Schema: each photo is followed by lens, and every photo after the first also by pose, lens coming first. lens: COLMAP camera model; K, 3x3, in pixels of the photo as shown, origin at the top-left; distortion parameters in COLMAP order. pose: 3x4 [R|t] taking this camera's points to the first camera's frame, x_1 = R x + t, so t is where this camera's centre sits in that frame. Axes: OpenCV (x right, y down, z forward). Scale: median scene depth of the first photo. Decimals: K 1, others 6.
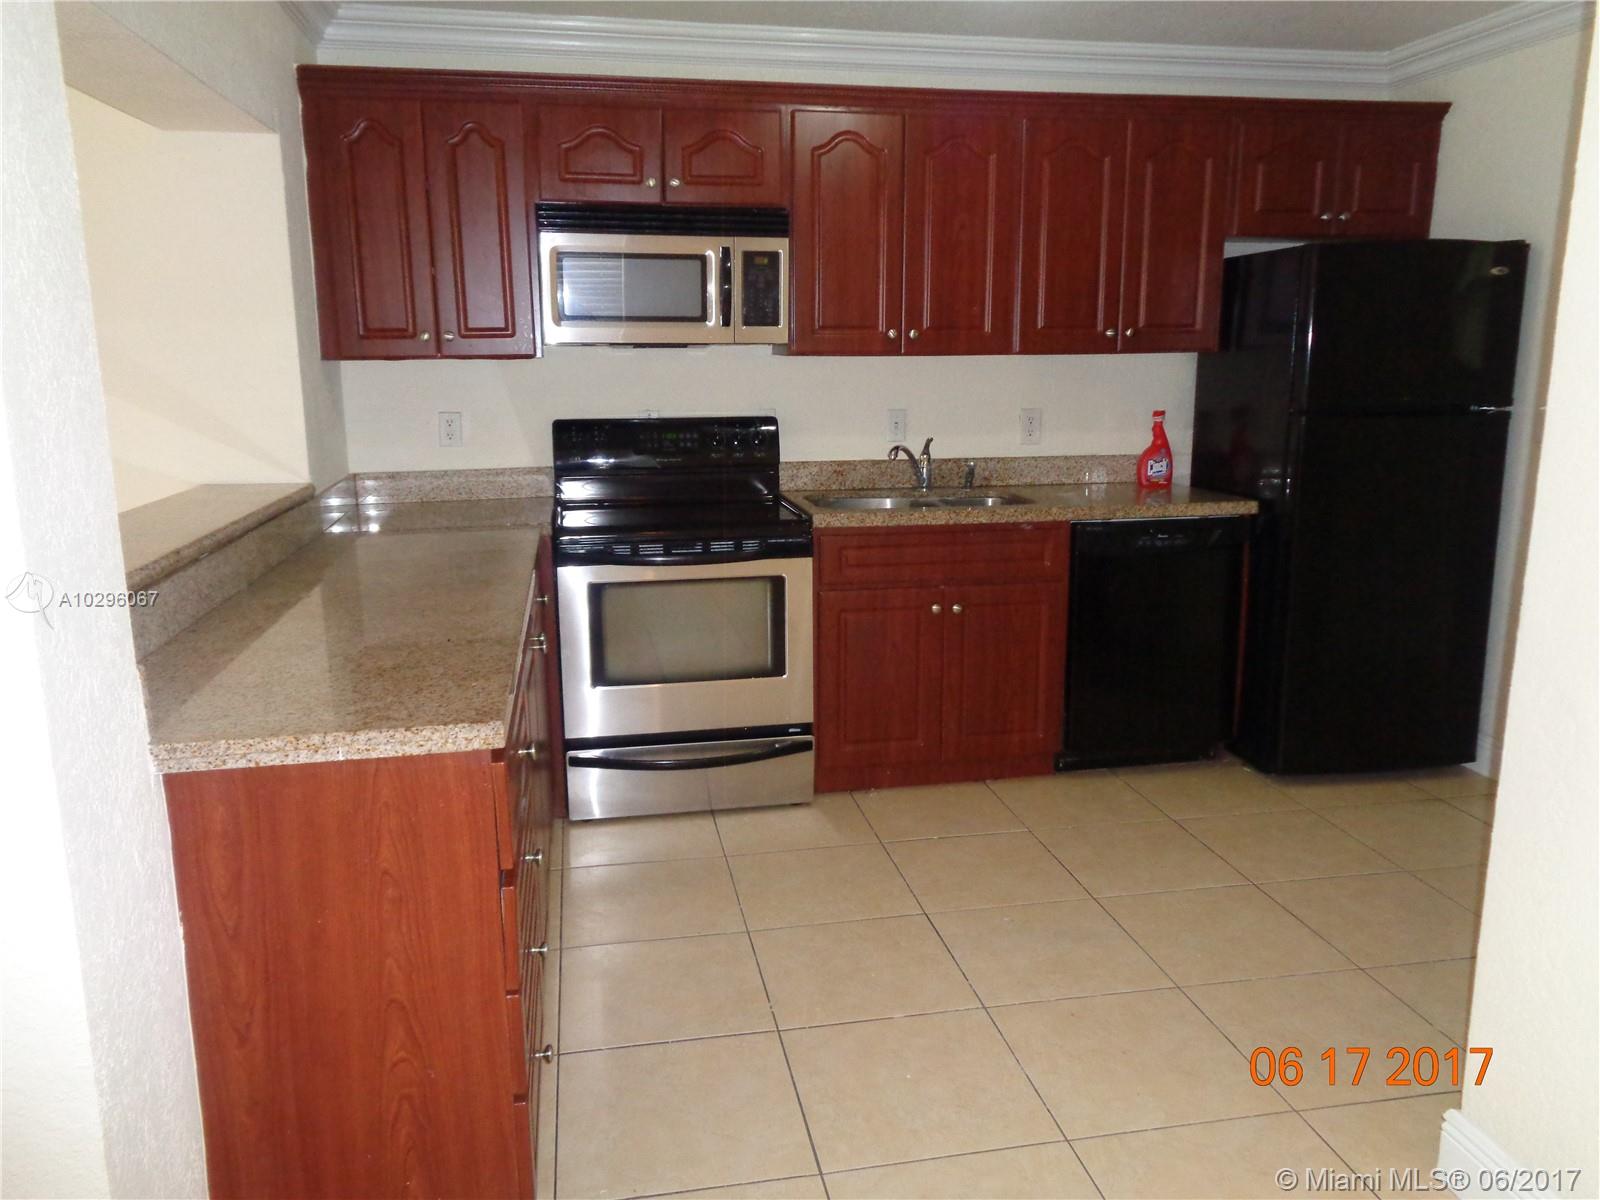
lens RADIAL K [[1204.2, 0, 800.0], [0, 1204.2, 600.0], [0, 0, 1]] dist [-0.005290, -0.000395]
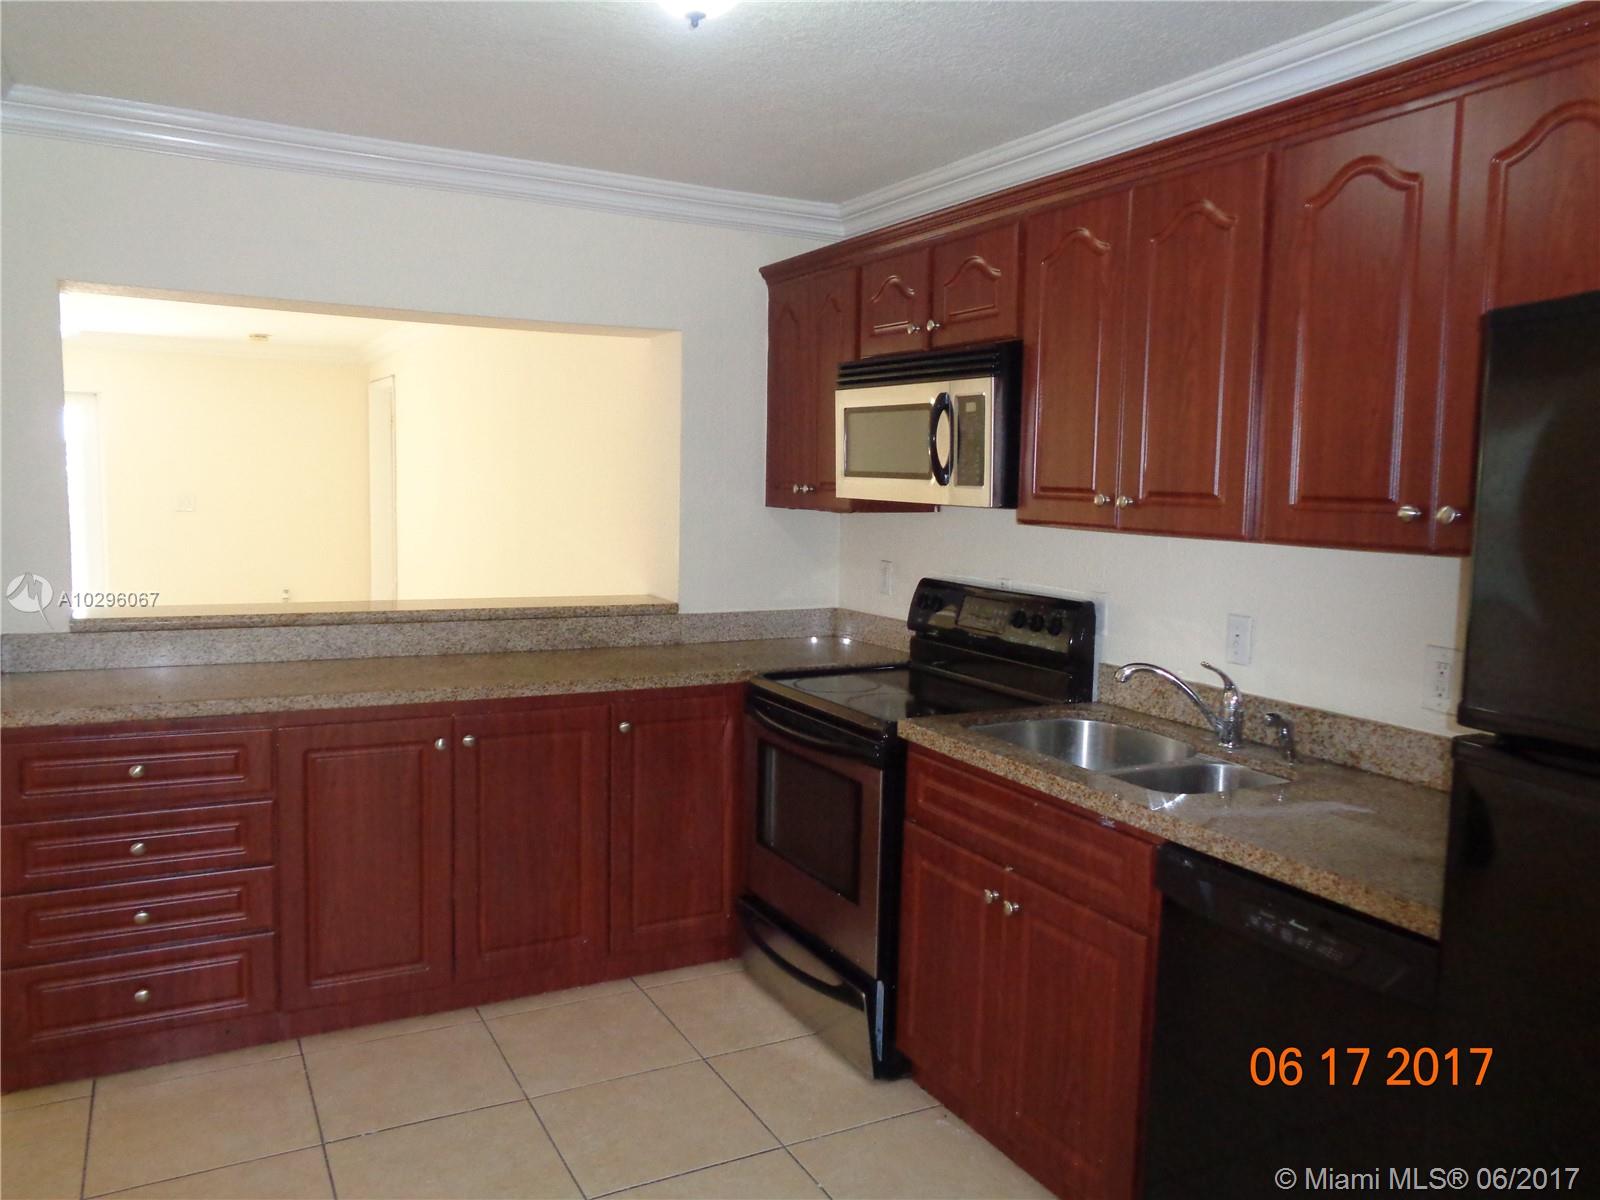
lens RADIAL K [[1204.2, 0, 800.0], [0, 1204.2, 600.0], [0, 0, 1]] dist [-0.005290, -0.000395]
pose [[0.280887, 0.109797, -0.953440, 0.689330], [-0.216014, 0.975177, 0.048662, -0.160351], [0.935115, 0.192288, 0.297632, 0.638748]]
